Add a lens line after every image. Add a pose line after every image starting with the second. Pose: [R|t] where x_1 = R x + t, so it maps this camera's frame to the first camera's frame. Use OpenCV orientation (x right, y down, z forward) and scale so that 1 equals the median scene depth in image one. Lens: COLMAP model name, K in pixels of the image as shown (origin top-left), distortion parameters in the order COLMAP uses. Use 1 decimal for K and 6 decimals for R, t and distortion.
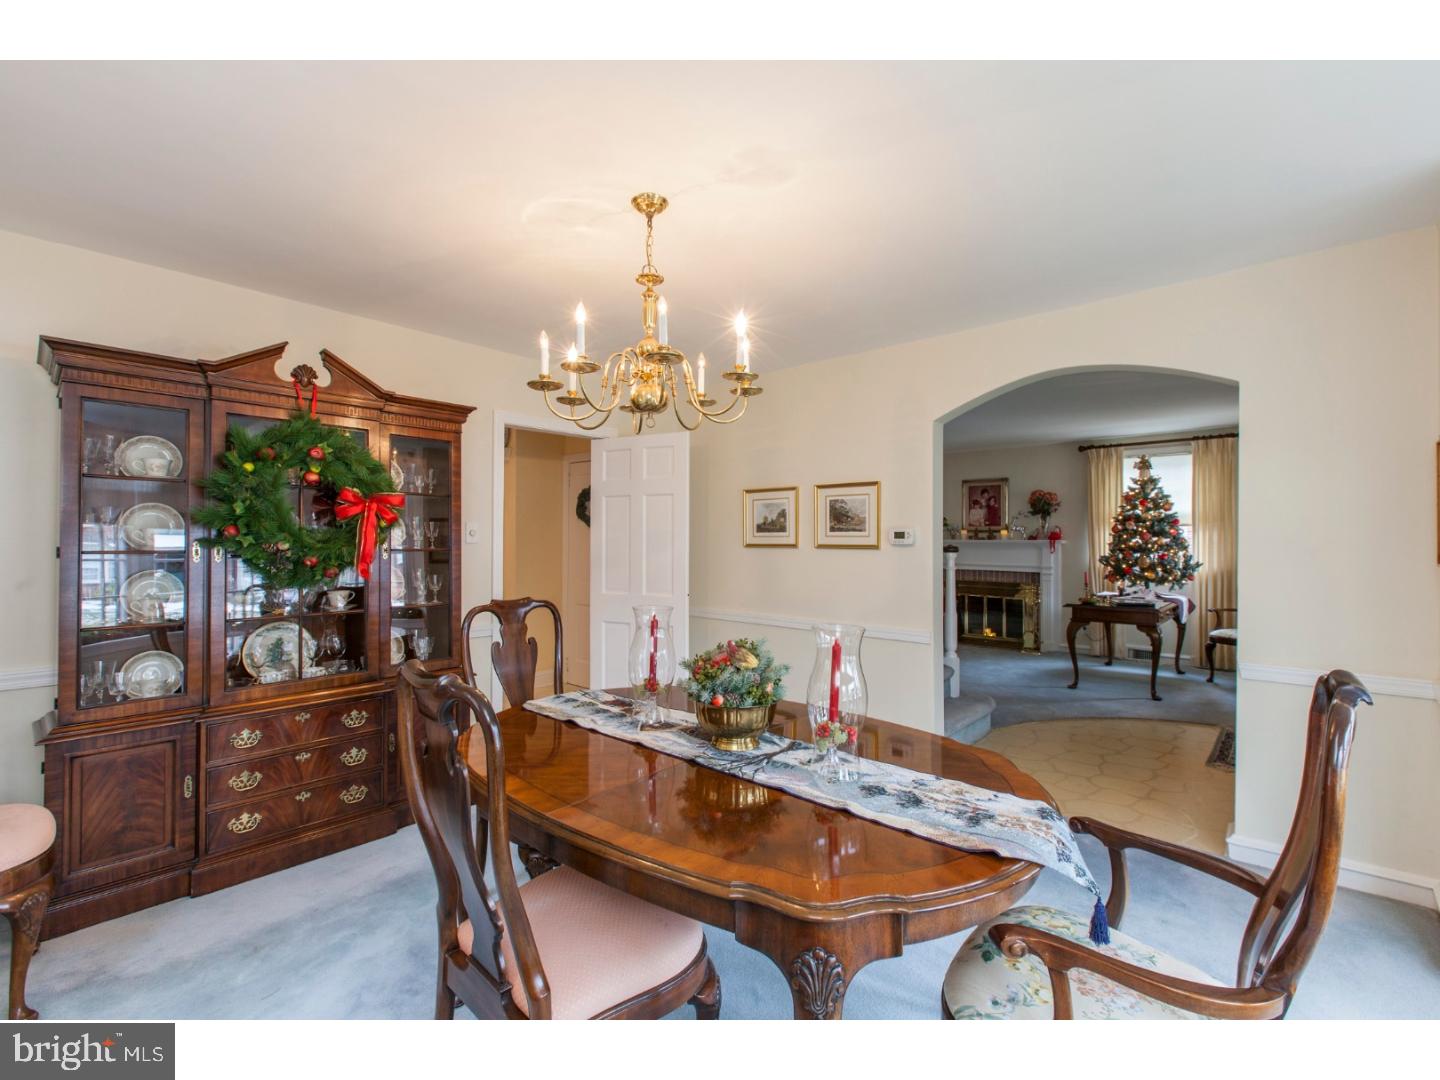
lens RADIAL K [[651.3, 0, 713.2], [0, 651.3, 533.5], [0, 0, 1]] dist [-0.000387, 0.000443]
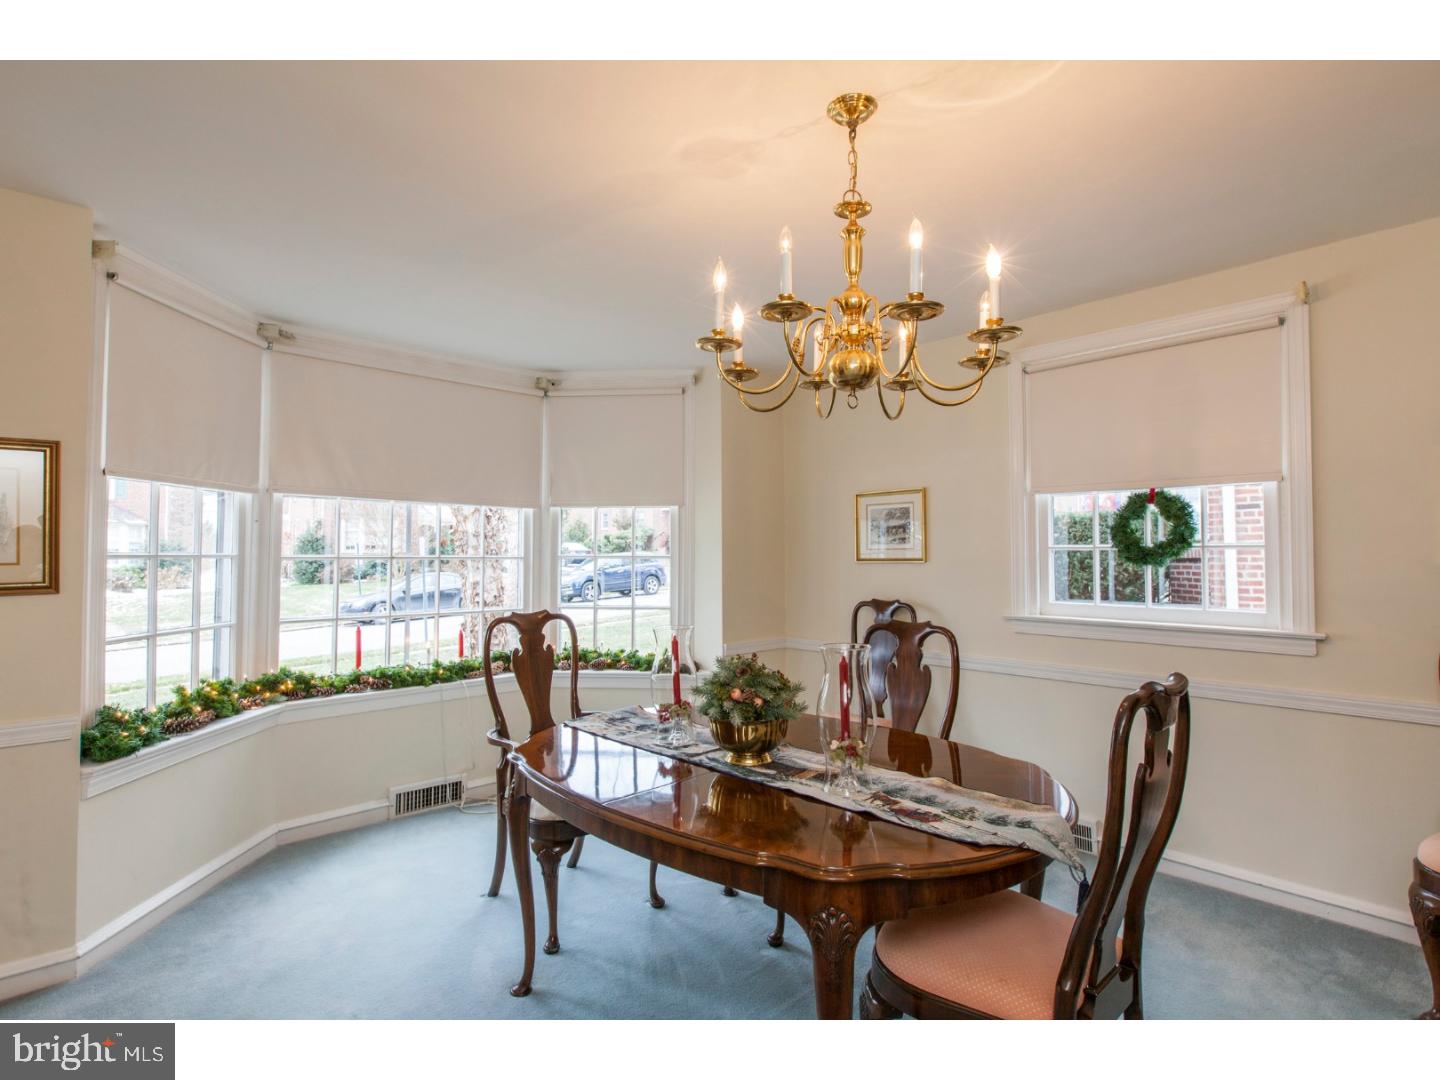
lens RADIAL K [[651.3, 0, 713.2], [0, 651.3, 533.5], [0, 0, 1]] dist [-0.000387, 0.000443]
pose [[-0.995677, 0.003982, 0.092798, -0.006069], [0.000038, 0.999098, -0.042463, 0.007430], [-0.092883, -0.042276, -0.994779, 1.470932]]
